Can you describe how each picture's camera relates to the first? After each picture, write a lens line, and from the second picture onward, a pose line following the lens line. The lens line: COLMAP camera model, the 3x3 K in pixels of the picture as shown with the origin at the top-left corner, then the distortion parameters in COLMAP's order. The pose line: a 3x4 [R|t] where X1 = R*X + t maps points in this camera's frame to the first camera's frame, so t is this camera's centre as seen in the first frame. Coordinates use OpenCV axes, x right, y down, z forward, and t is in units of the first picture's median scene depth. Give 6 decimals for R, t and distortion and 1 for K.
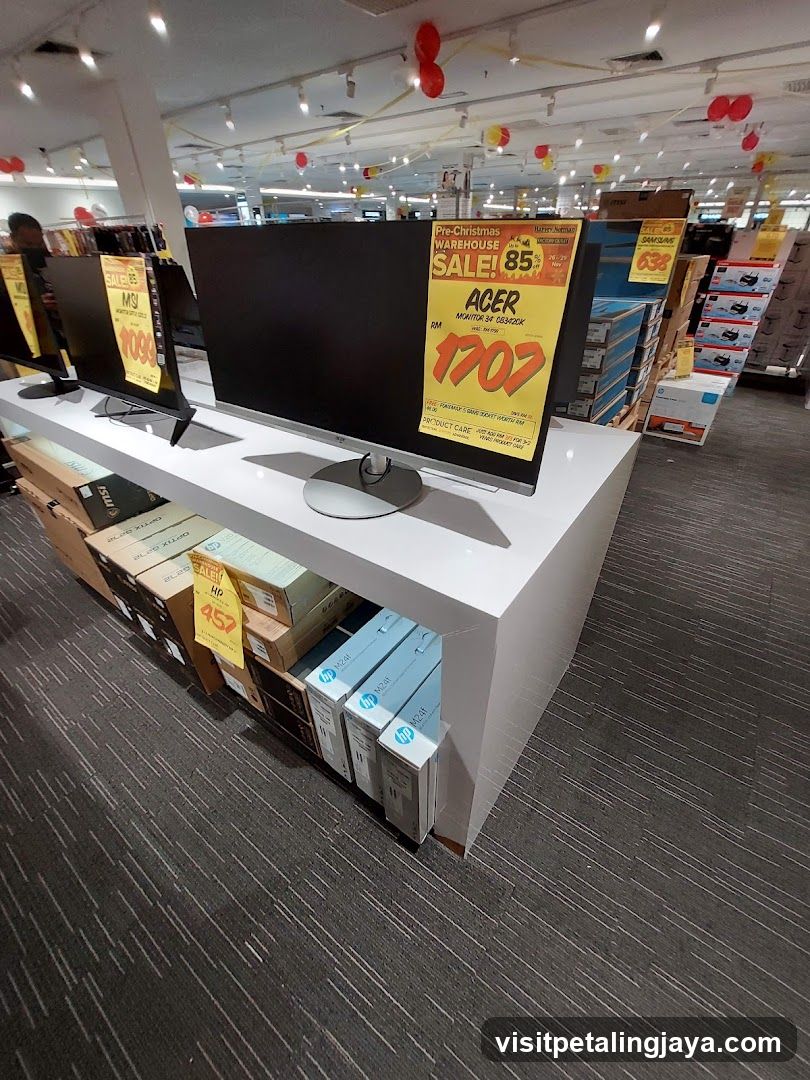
lens RADIAL K [[442.7, 0, 405.5], [0, 442.7, 548.2], [0, 0, 1]] dist [-0.011536, 0.000814]
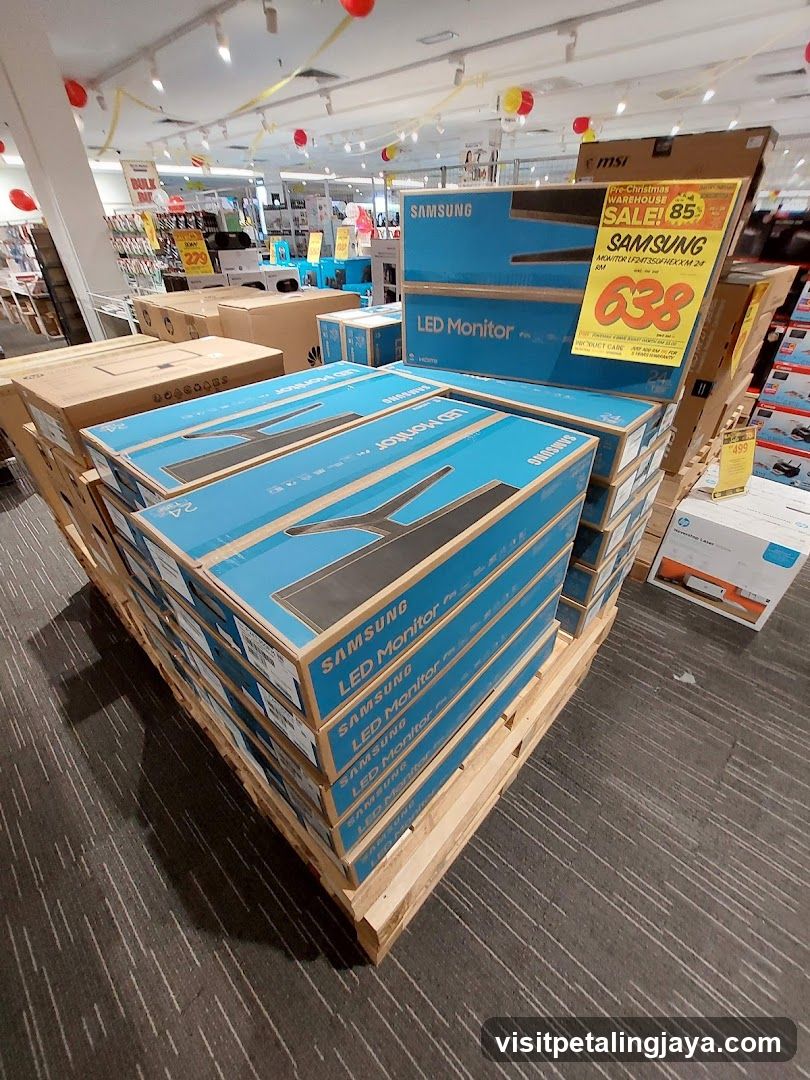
lens RADIAL K [[442.7, 0, 405.0], [0, 442.7, 532.3], [0, 0, 1]] dist [-0.011536, 0.000814]
pose [[0.993795, 0.069842, -0.086569, 0.231608], [-0.070467, 0.997505, -0.004176, -0.251175], [0.086062, 0.010250, 0.996237, 0.349791]]
